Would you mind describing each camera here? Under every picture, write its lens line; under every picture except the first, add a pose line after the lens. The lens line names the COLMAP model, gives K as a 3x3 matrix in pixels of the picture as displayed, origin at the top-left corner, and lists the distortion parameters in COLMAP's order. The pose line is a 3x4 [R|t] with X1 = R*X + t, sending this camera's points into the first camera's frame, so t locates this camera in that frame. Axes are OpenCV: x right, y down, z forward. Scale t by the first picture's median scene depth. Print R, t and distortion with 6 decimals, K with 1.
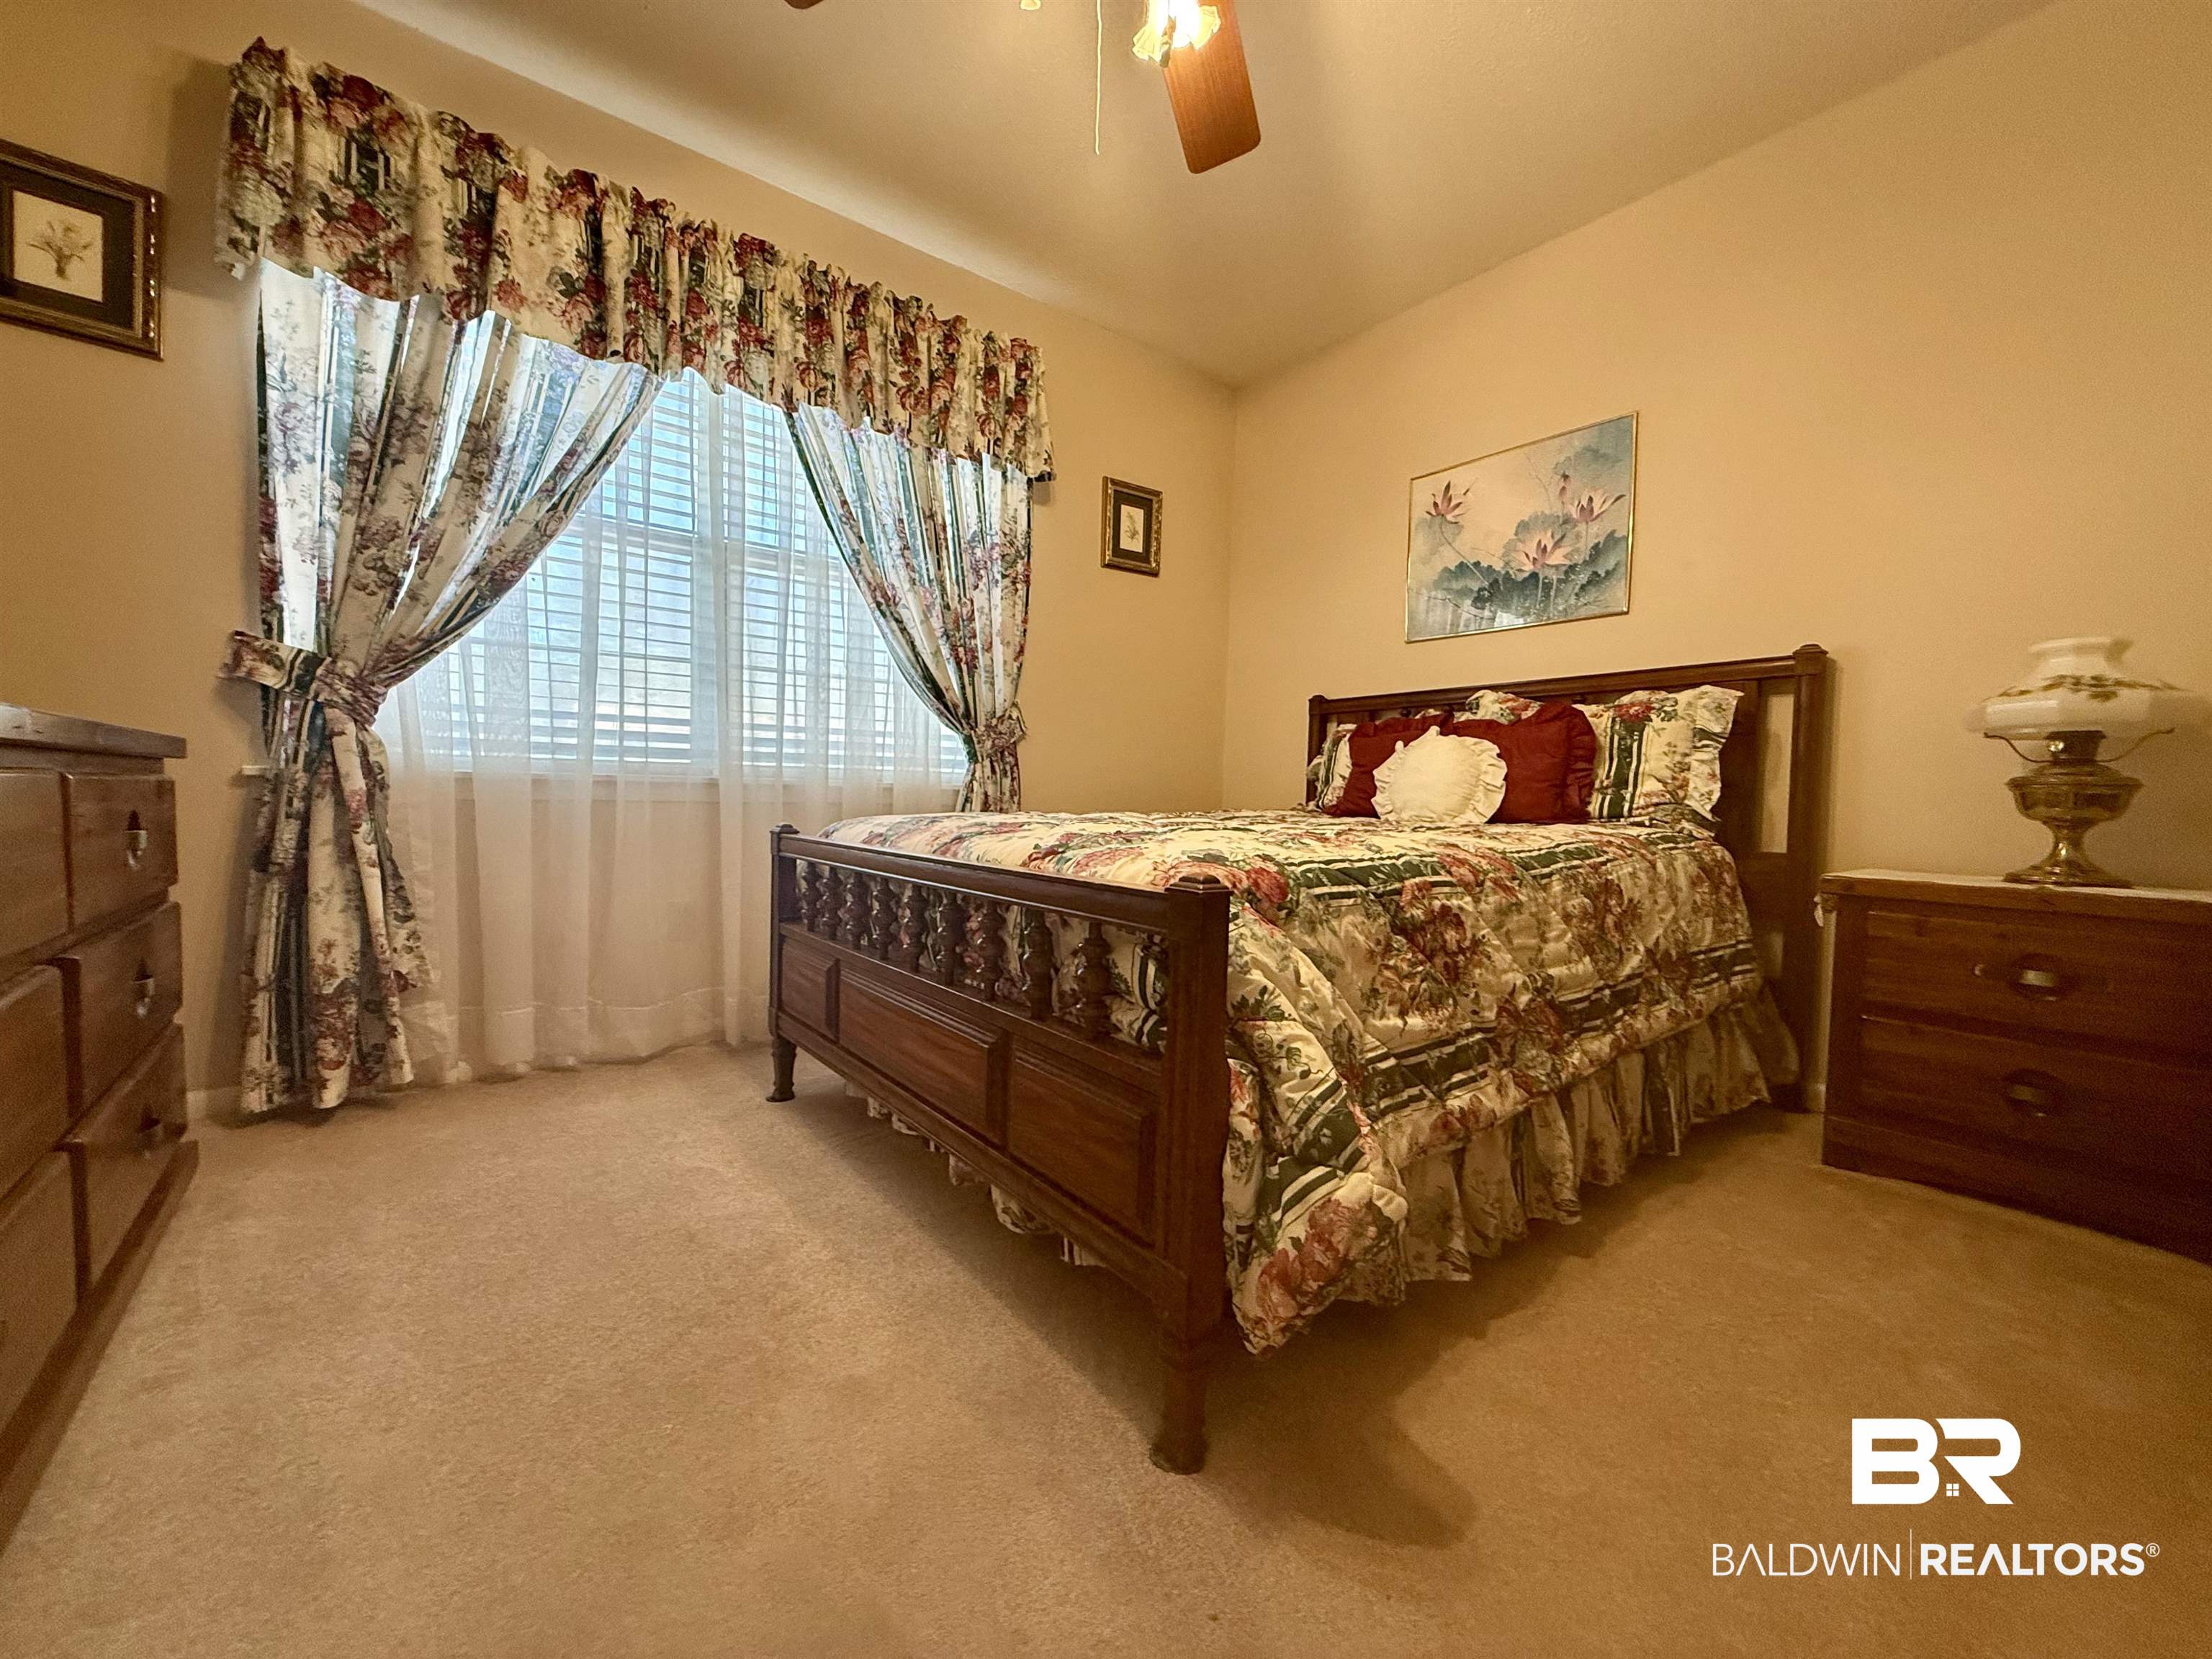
lens RADIAL K [[886.7, 0, 1106.0], [0, 886.7, 829.2], [0, 0, 1]] dist [-0.000033, -0.000015]
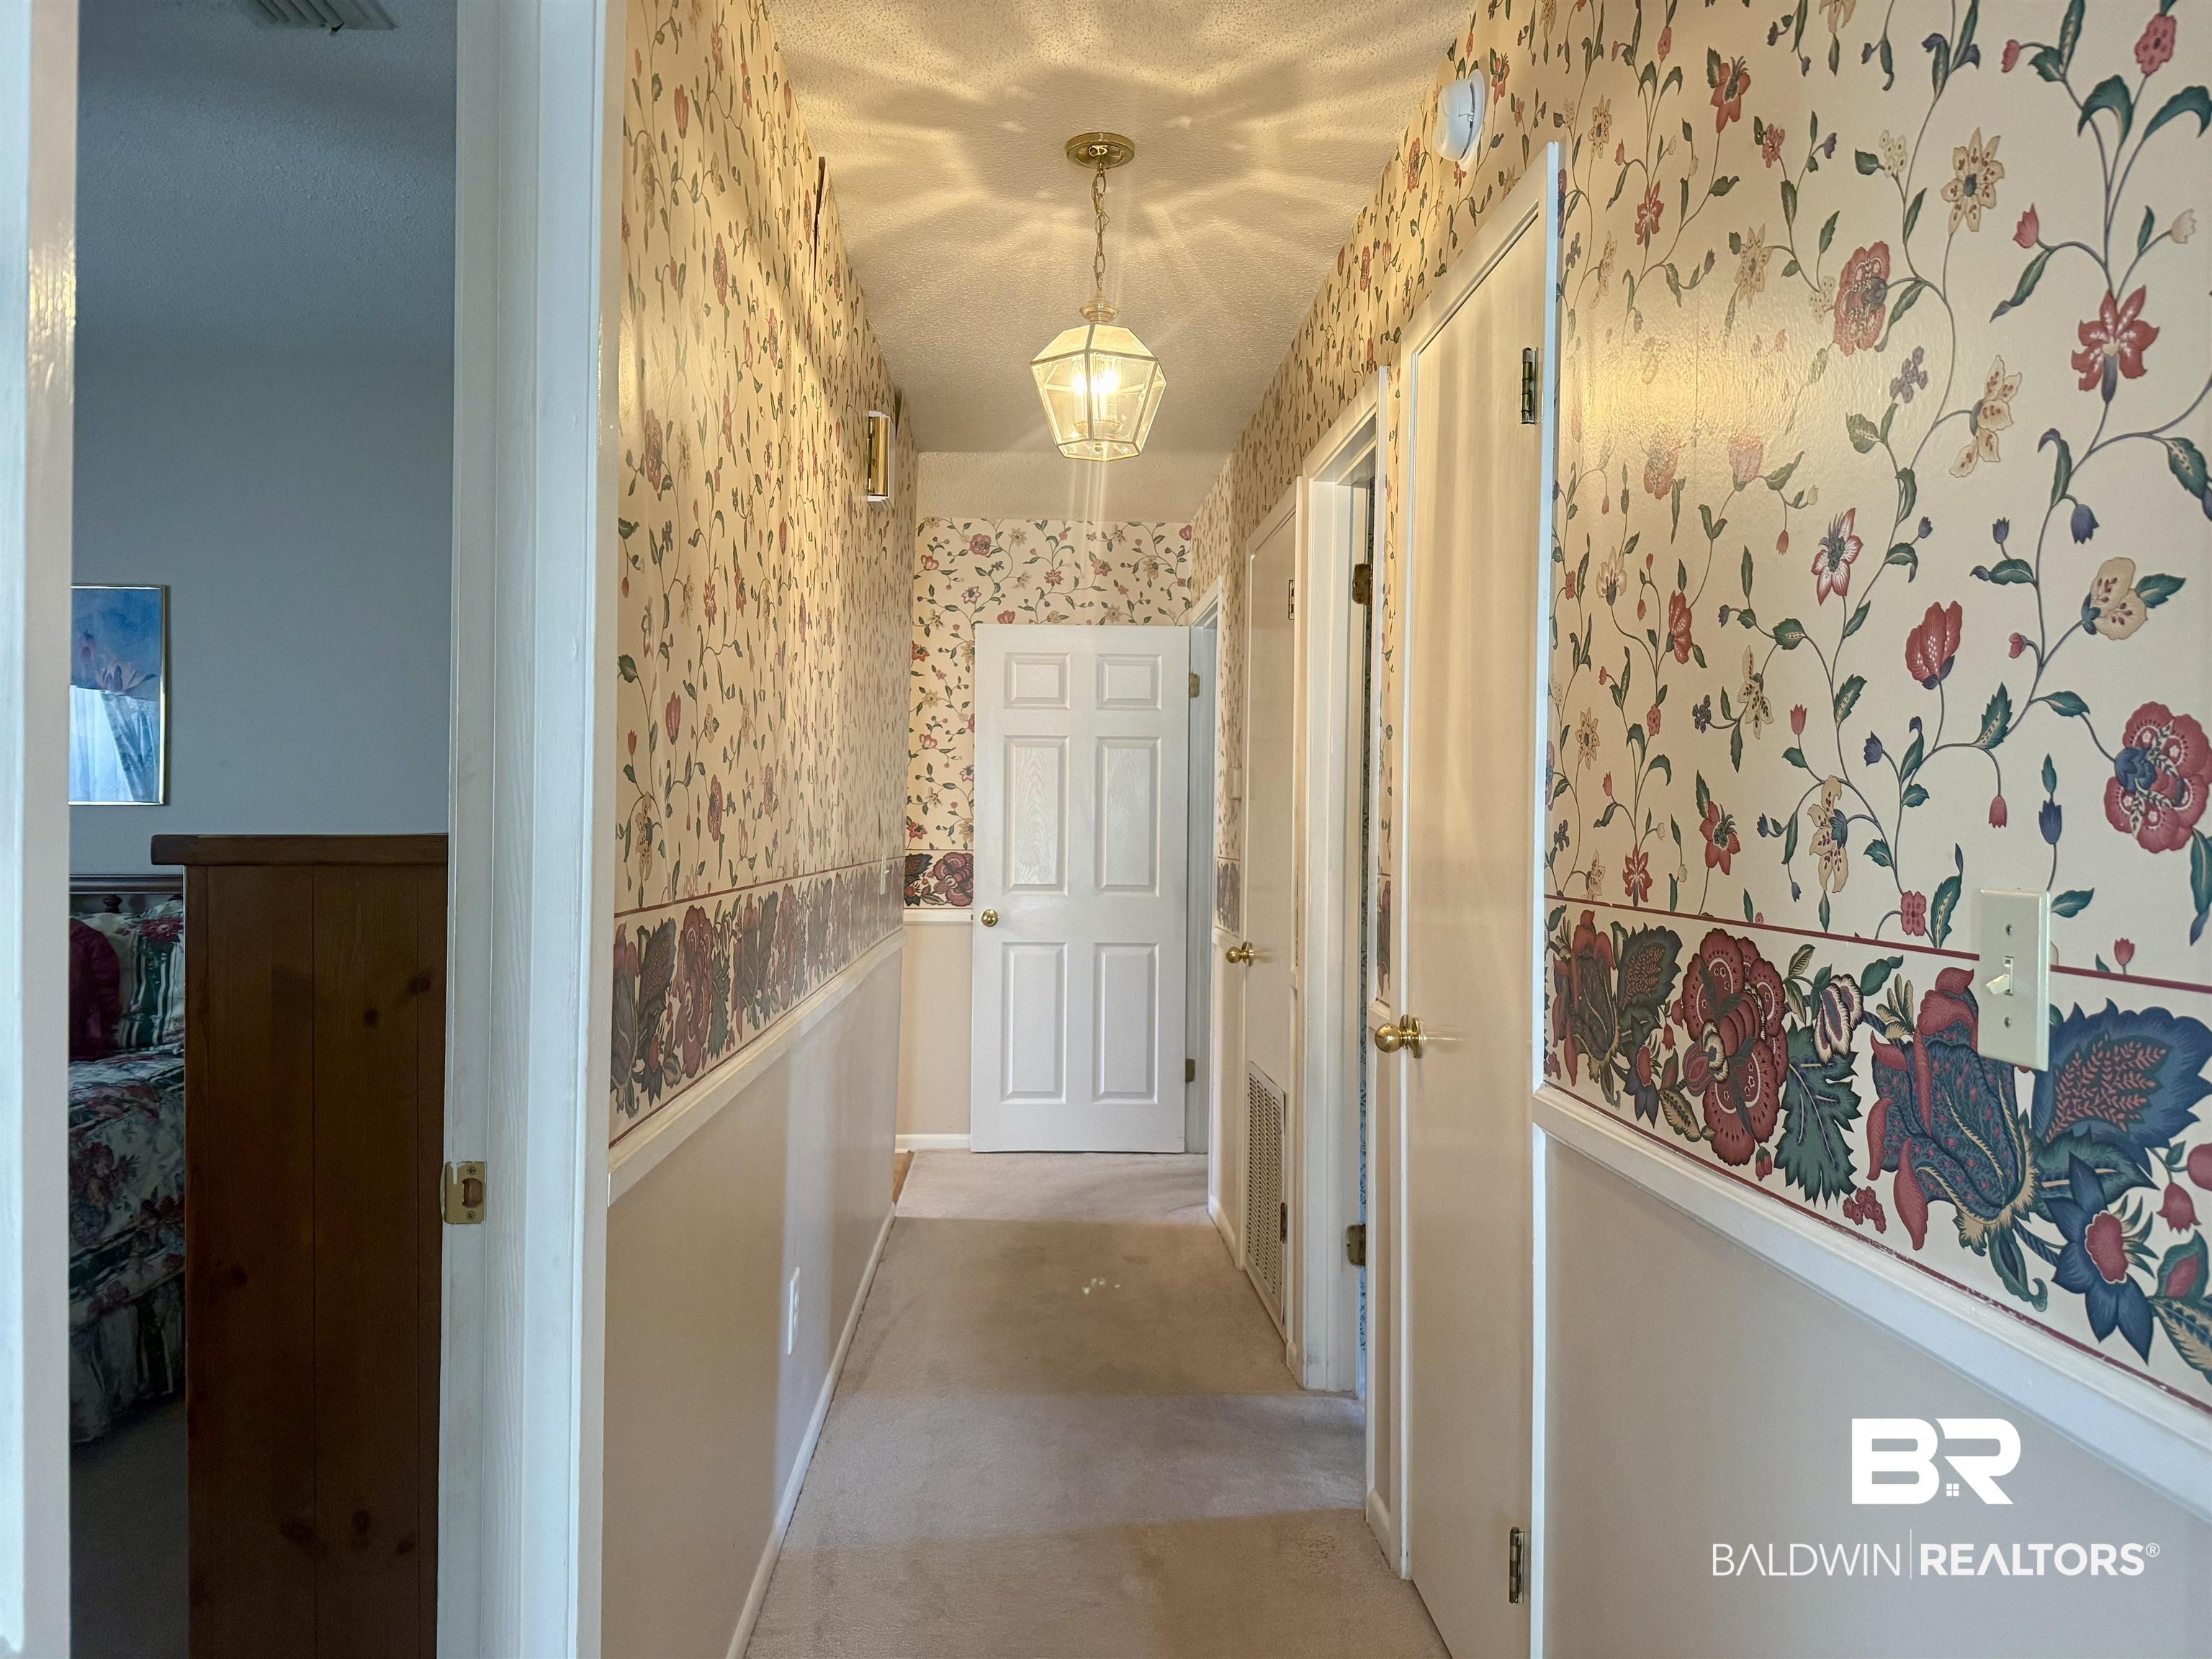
lens RADIAL K [[1564.6, 0, 1107.3], [0, 1564.6, 827.8], [0, 0, 1]] dist [0.011171, 0.001595]
pose [[0.578864, -0.016191, 0.815263, -0.224469], [0.040701, 0.999130, -0.009057, -0.236533], [-0.814408, 0.038425, 0.579019, -0.988509]]
